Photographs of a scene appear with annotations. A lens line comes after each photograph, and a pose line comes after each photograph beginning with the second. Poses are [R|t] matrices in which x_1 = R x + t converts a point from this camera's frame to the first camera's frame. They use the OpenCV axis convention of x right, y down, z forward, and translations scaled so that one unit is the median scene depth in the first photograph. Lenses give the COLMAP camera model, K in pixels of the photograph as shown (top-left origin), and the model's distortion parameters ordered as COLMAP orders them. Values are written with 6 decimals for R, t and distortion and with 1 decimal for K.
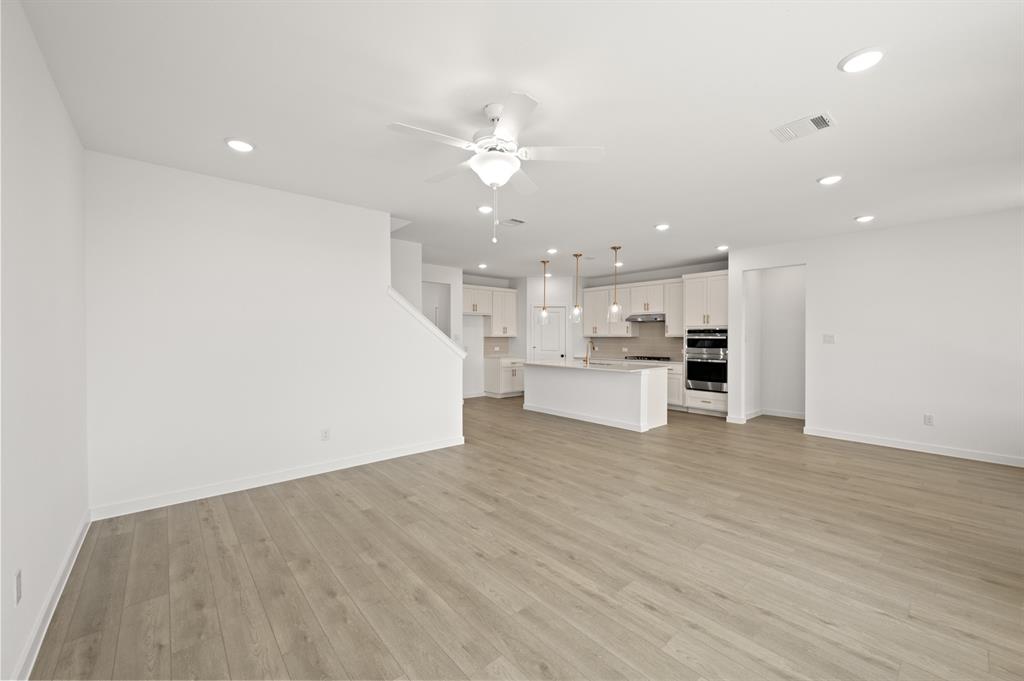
lens RADIAL K [[399.5, 0, 510.1], [0, 399.5, 337.7], [0, 0, 1]] dist [0.001643, -0.000183]
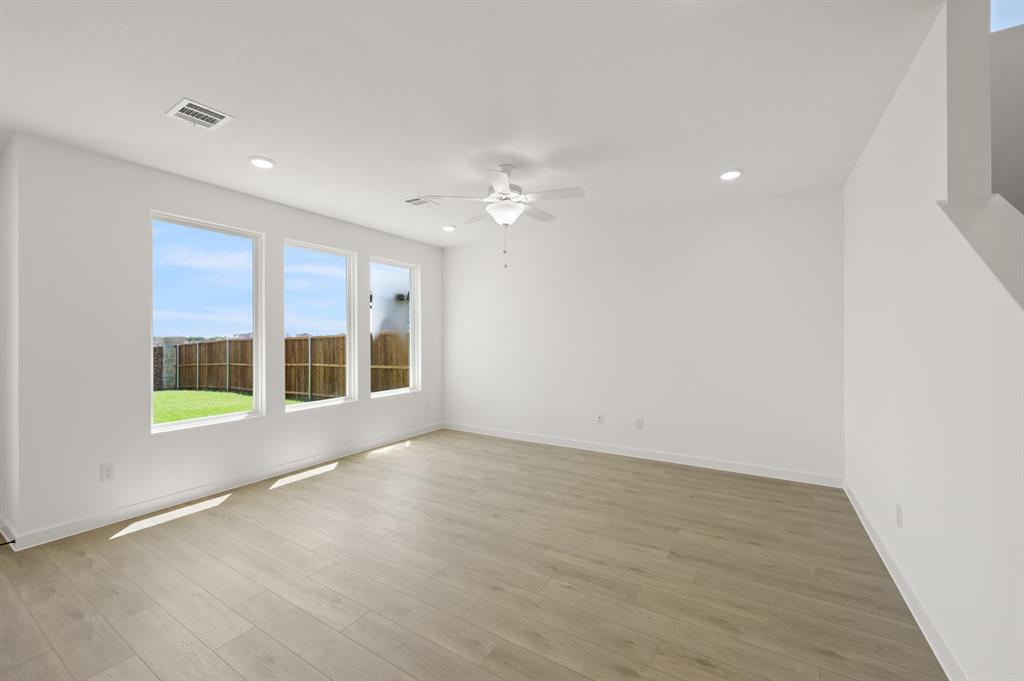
lens RADIAL K [[399.5, 0, 511.5], [0, 399.5, 341.3], [0, 0, 1]] dist [0.001643, -0.000183]
pose [[-0.952534, 0.006209, -0.304369, 0.301340], [0.003689, 0.999954, 0.008854, -0.002950], [0.304410, 0.007311, -0.952513, 1.967166]]
